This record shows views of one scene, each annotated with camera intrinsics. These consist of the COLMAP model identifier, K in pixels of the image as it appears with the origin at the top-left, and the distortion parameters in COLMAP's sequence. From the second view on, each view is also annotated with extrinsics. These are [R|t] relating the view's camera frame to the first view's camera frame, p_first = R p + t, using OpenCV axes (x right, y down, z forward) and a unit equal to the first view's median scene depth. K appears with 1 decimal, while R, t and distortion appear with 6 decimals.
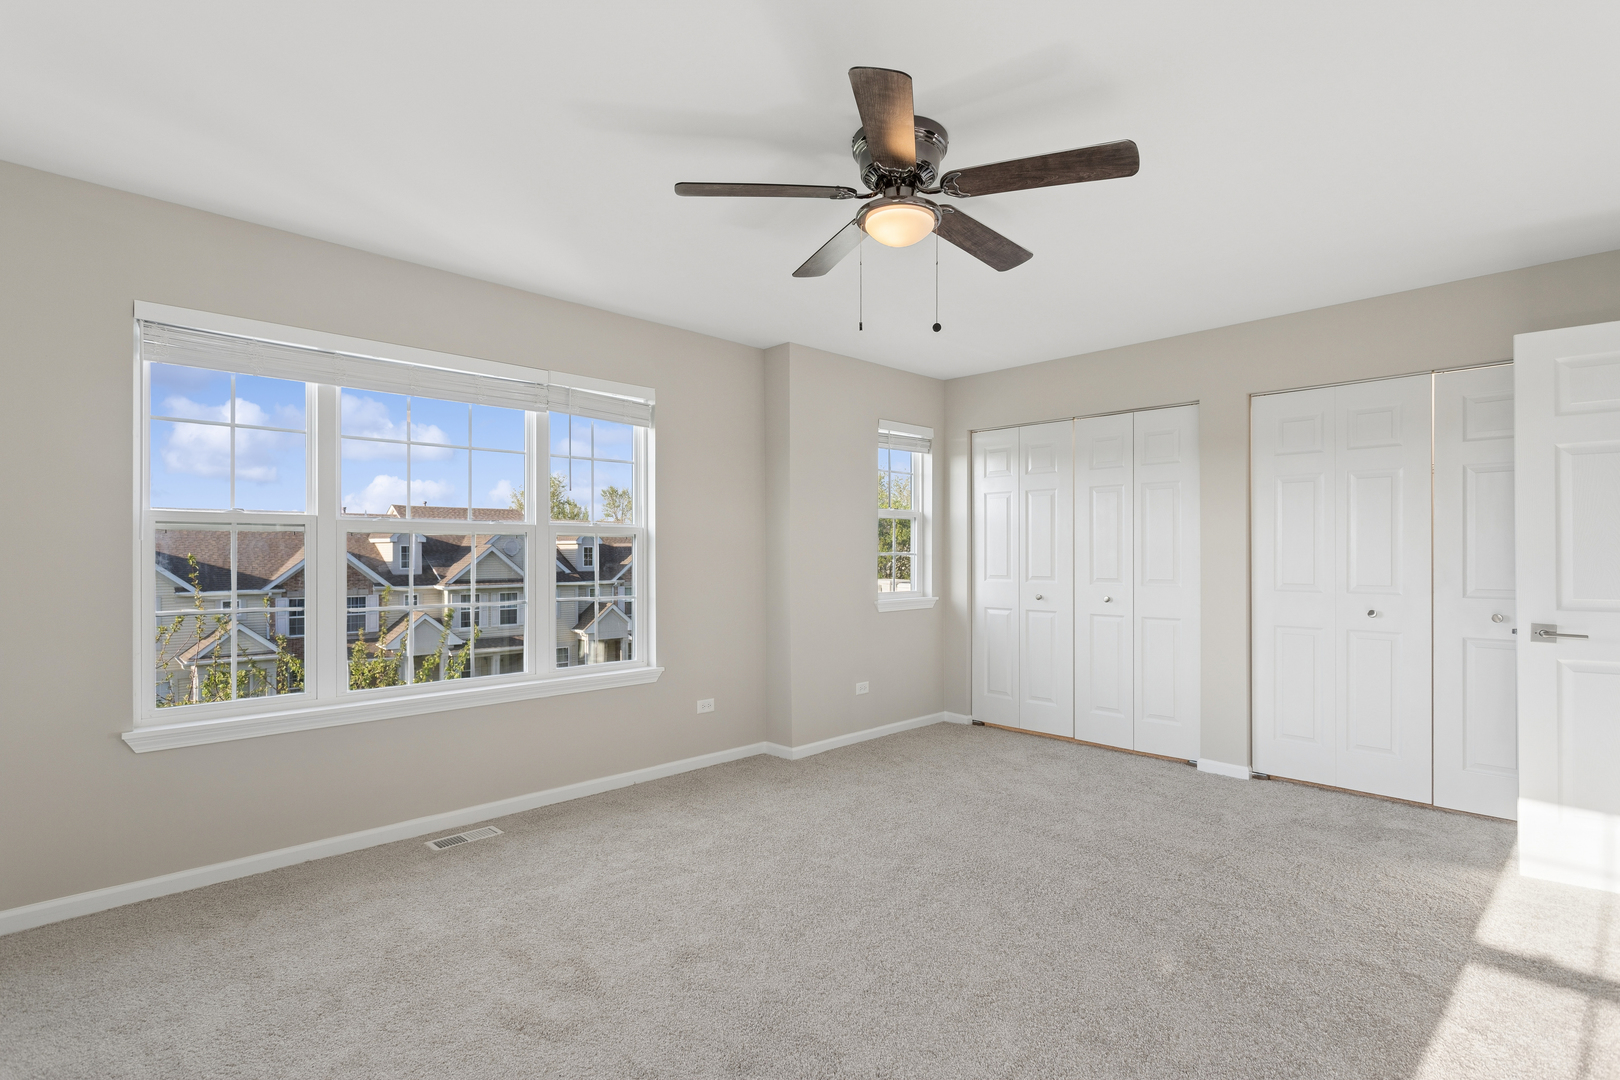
lens RADIAL K [[761.9, 0, 808.9], [0, 761.9, 545.2], [0, 0, 1]] dist [0.000124, 0.000314]
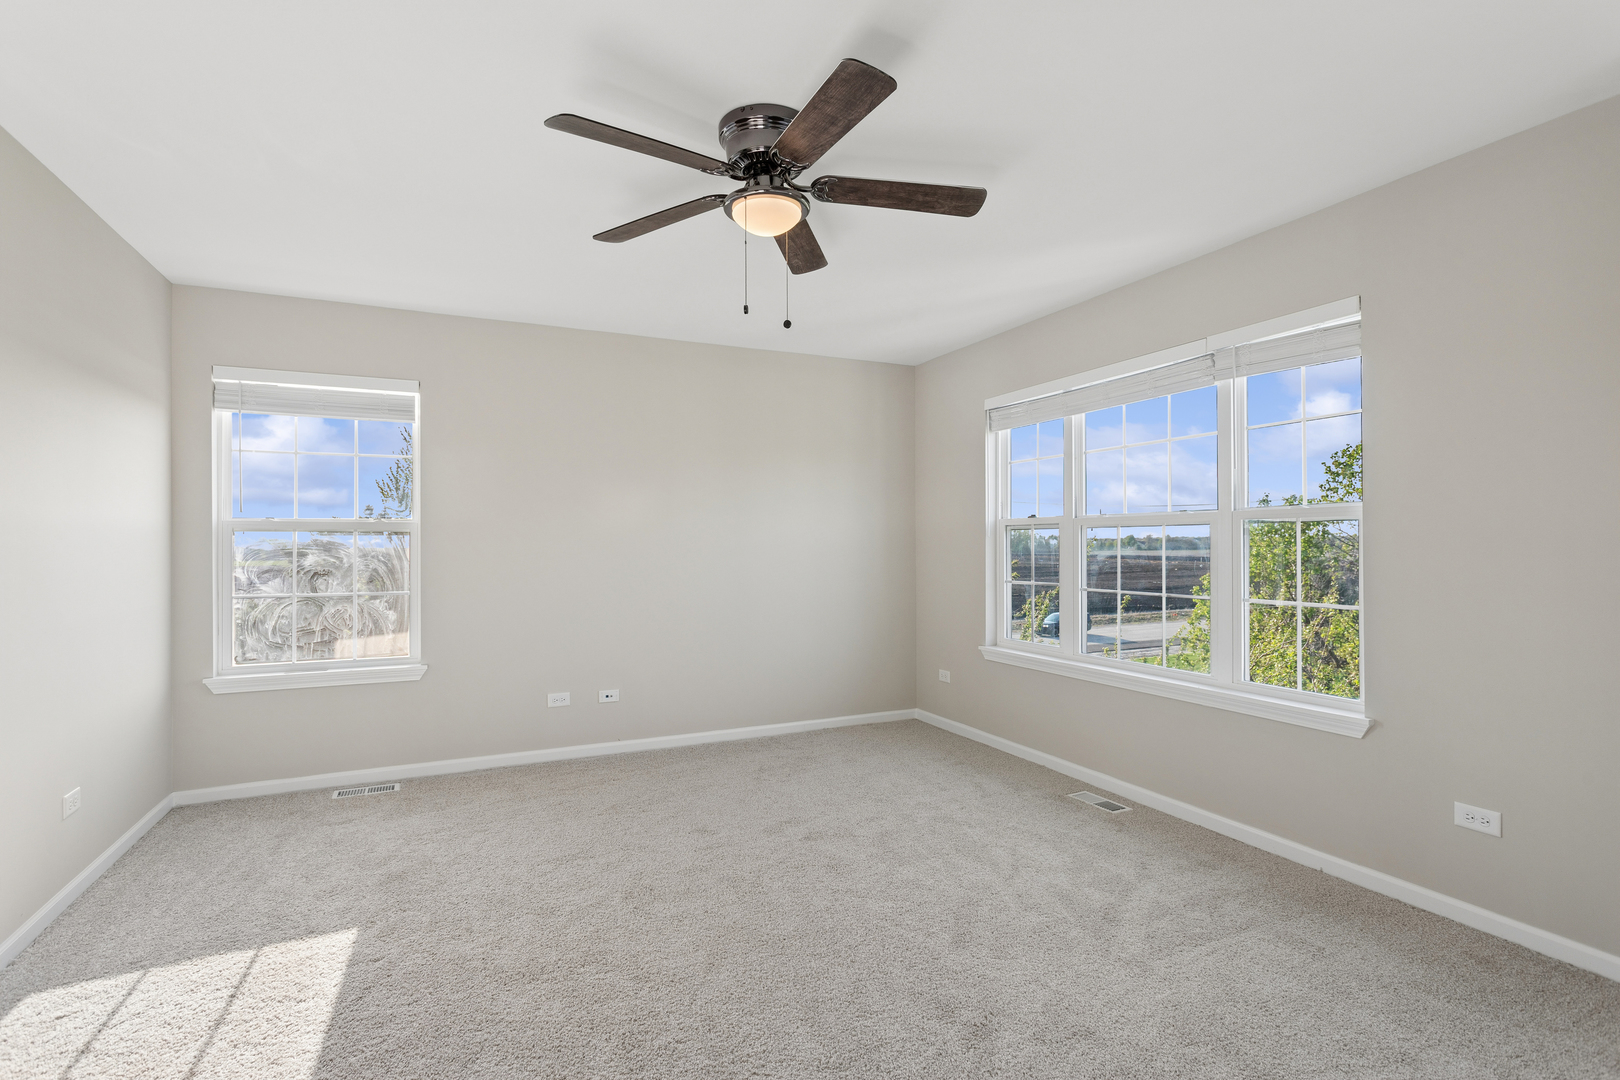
lens RADIAL K [[761.9, 0, 808.9], [0, 761.9, 545.2], [0, 0, 1]] dist [0.000124, 0.000314]
pose [[-0.325945, 0.004411, -0.945378, 0.719073], [0.017090, 0.999853, -0.001227, 0.004823], [0.945234, -0.016556, -0.325973, 0.949952]]
